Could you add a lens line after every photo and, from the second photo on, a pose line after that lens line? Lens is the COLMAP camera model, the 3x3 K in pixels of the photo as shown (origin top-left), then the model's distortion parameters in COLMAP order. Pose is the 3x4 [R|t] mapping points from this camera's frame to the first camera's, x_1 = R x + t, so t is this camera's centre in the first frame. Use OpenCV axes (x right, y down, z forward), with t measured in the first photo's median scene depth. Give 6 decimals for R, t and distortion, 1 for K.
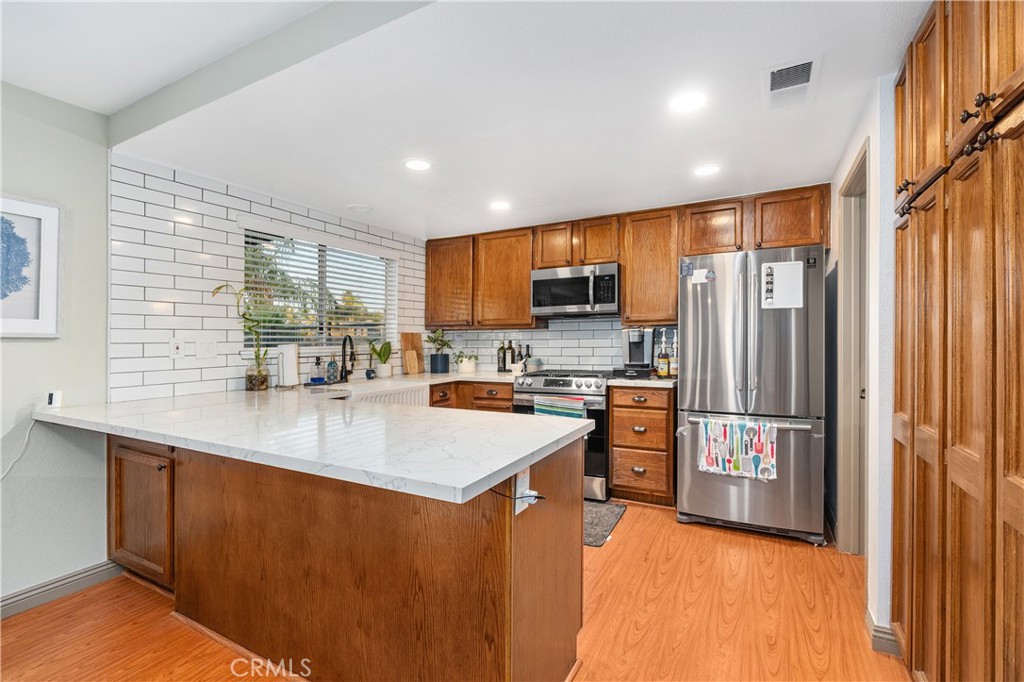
lens RADIAL K [[471.4, 0, 501.5], [0, 471.4, 355.6], [0, 0, 1]] dist [-0.024551, 0.000093]
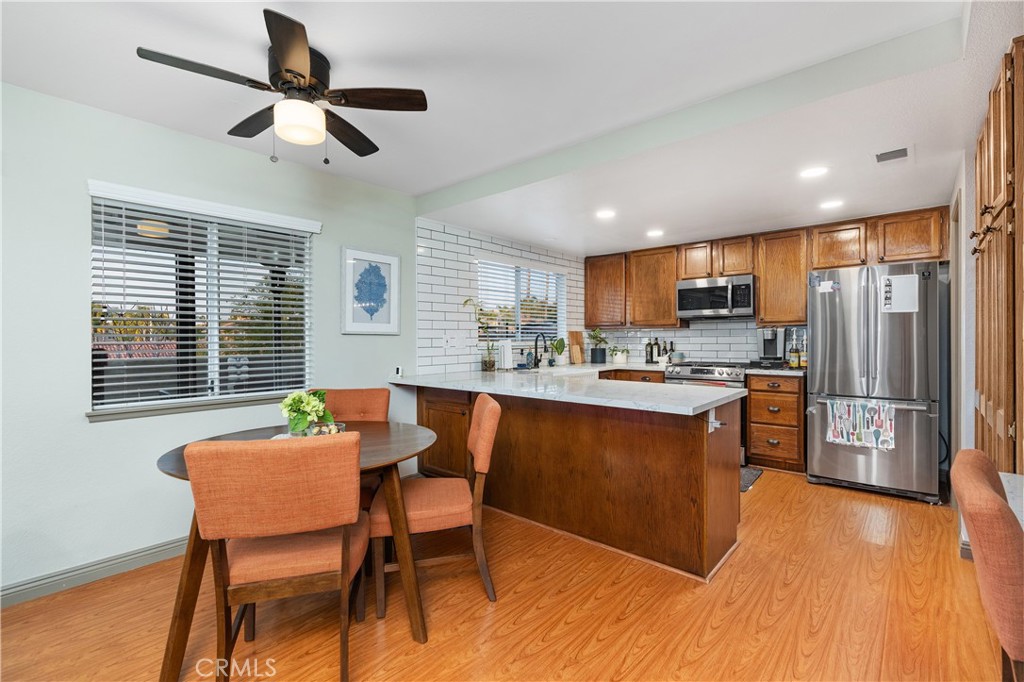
lens RADIAL K [[457.6, 0, 518.4], [0, 457.6, 339.0], [0, 0, 1]] dist [-0.015434, 0.000306]
pose [[0.978110, 0.004408, -0.208040, -0.109713], [-0.010439, 0.999556, -0.027899, 0.010460], [0.207825, 0.029460, 0.977722, -0.302098]]
